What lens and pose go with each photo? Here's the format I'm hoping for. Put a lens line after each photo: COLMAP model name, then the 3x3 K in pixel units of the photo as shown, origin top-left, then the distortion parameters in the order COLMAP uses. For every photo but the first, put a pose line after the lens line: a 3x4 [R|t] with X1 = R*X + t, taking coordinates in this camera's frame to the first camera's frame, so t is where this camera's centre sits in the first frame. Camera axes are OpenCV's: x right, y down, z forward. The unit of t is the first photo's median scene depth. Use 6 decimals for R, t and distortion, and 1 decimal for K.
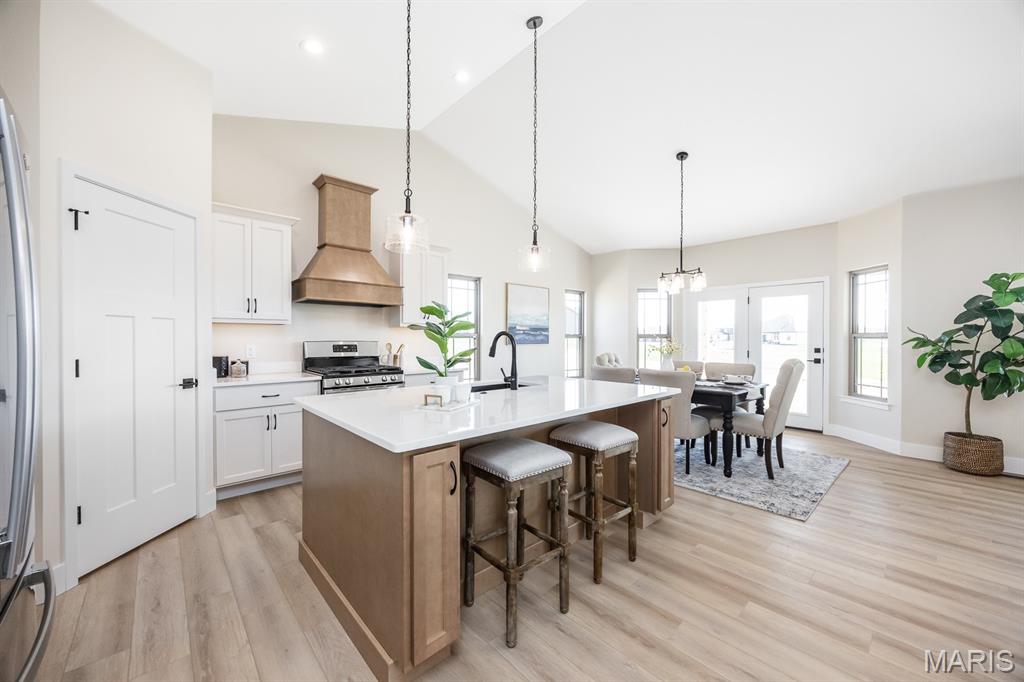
lens RADIAL K [[389.6, 0, 510.4], [0, 389.6, 340.3], [0, 0, 1]] dist [-0.001749, -0.000183]
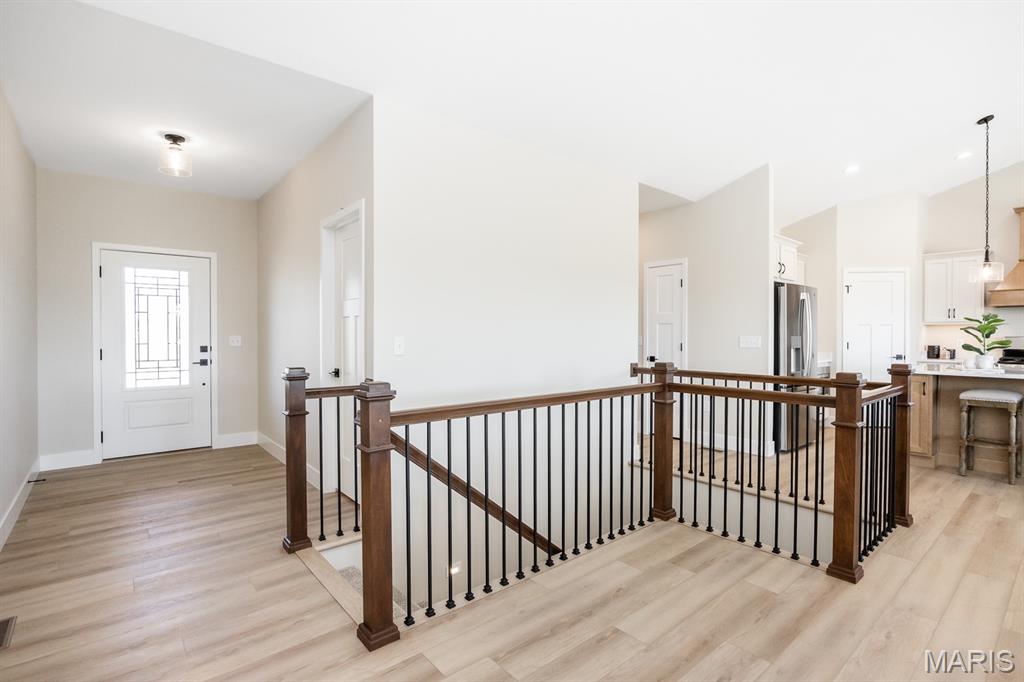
lens RADIAL K [[485.1, 0, 505.7], [0, 485.1, 338.7], [0, 0, 1]] dist [-0.015983, 0.000489]
pose [[-0.054041, 0.009055, -0.998498, 1.096322], [-0.005409, 0.999942, 0.009361, 0.003646], [0.998524, 0.005907, -0.053989, -0.553042]]
